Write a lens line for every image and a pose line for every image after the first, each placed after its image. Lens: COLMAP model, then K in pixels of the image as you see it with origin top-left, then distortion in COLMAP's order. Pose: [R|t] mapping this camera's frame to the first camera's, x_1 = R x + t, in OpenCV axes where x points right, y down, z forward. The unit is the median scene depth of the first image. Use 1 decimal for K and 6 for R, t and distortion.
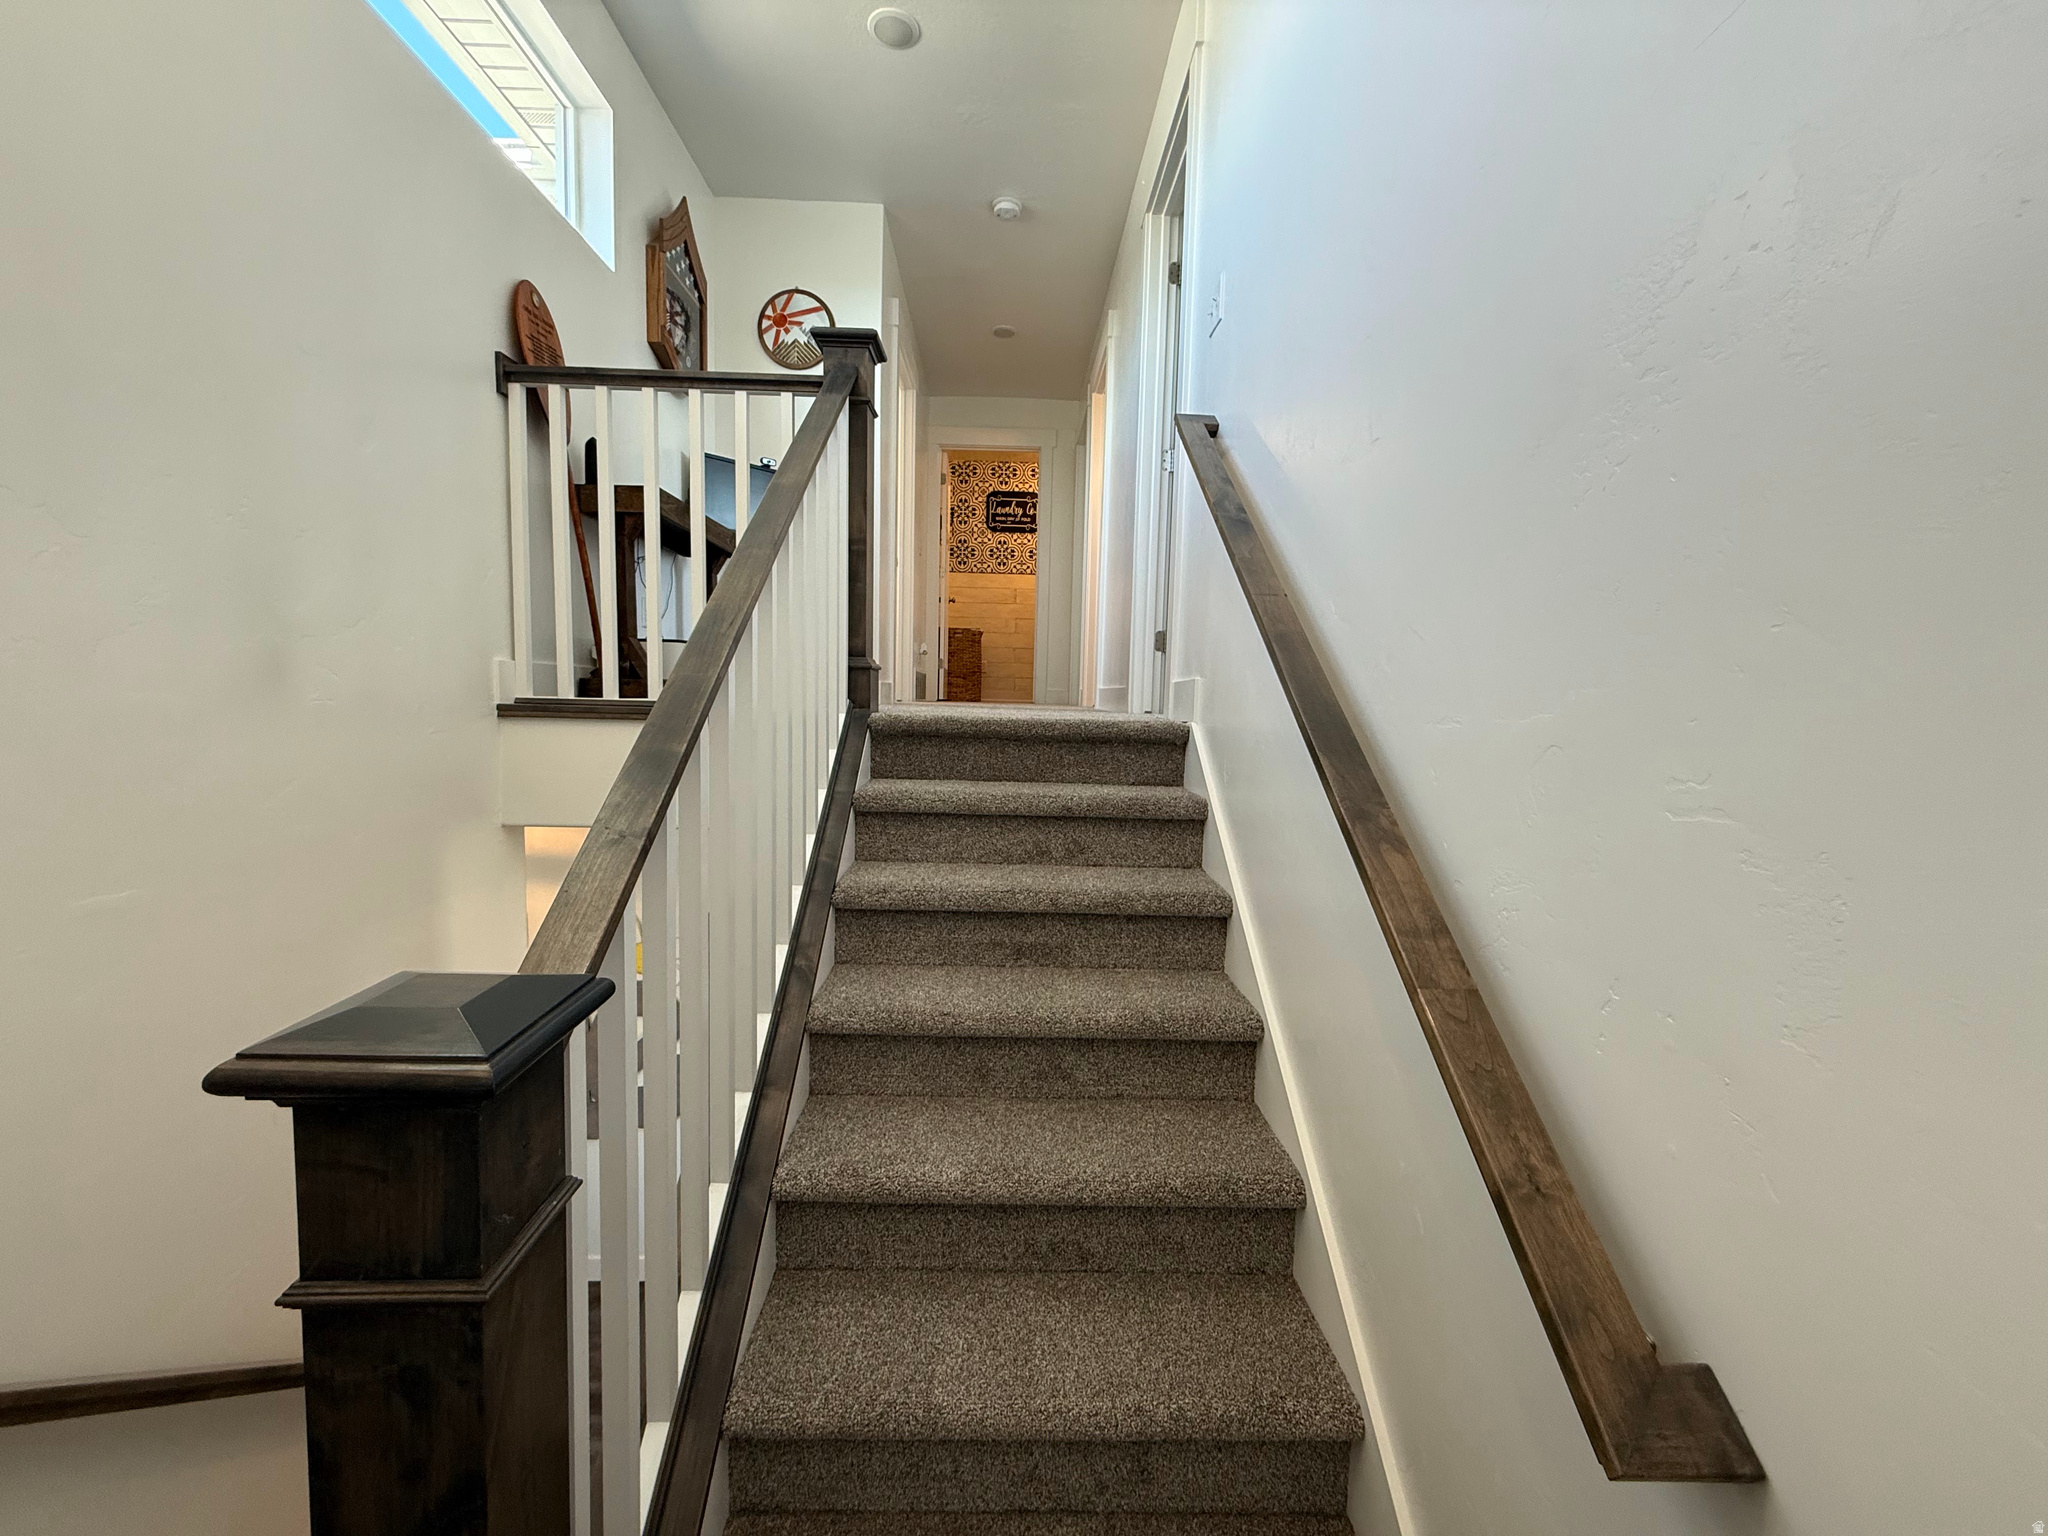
lens RADIAL K [[818.3, 0, 1021.9], [0, 818.3, 762.2], [0, 0, 1]] dist [-0.000387, -0.000032]
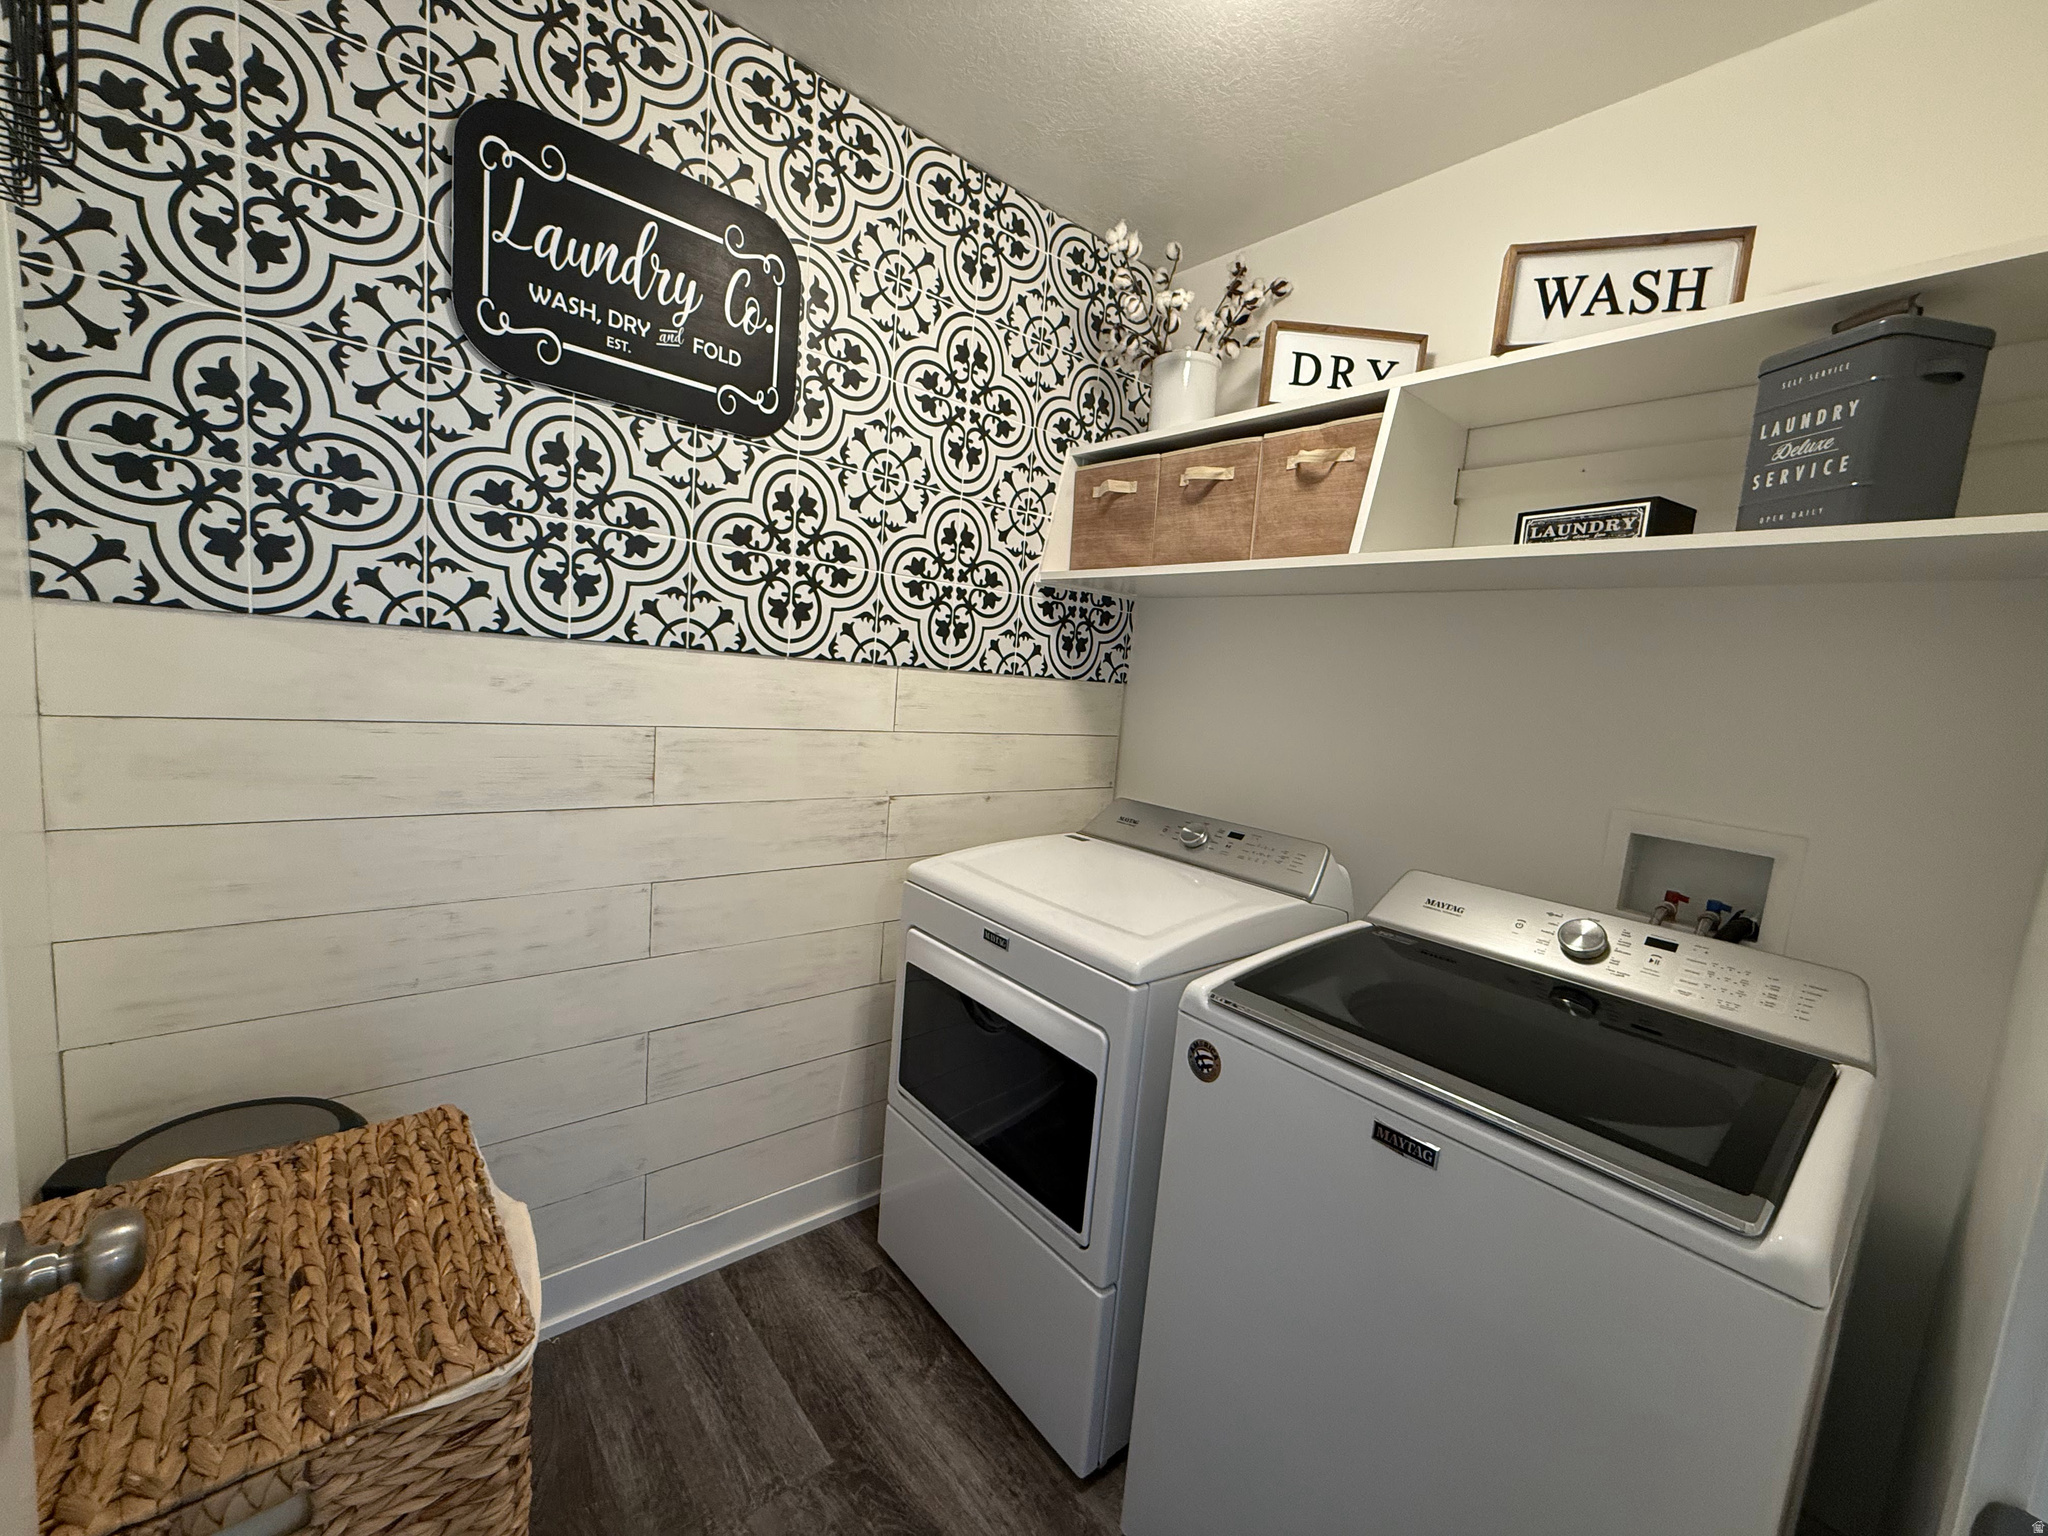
lens RADIAL K [[818.3, 0, 1027.2], [0, 818.3, 765.1], [0, 0, 1]] dist [-0.000387, -0.000032]
pose [[0.781152, -0.028903, 0.623671, -0.057238], [-0.012094, 0.998040, 0.061399, -0.217478], [-0.624223, -0.055505, 0.779272, 0.811321]]
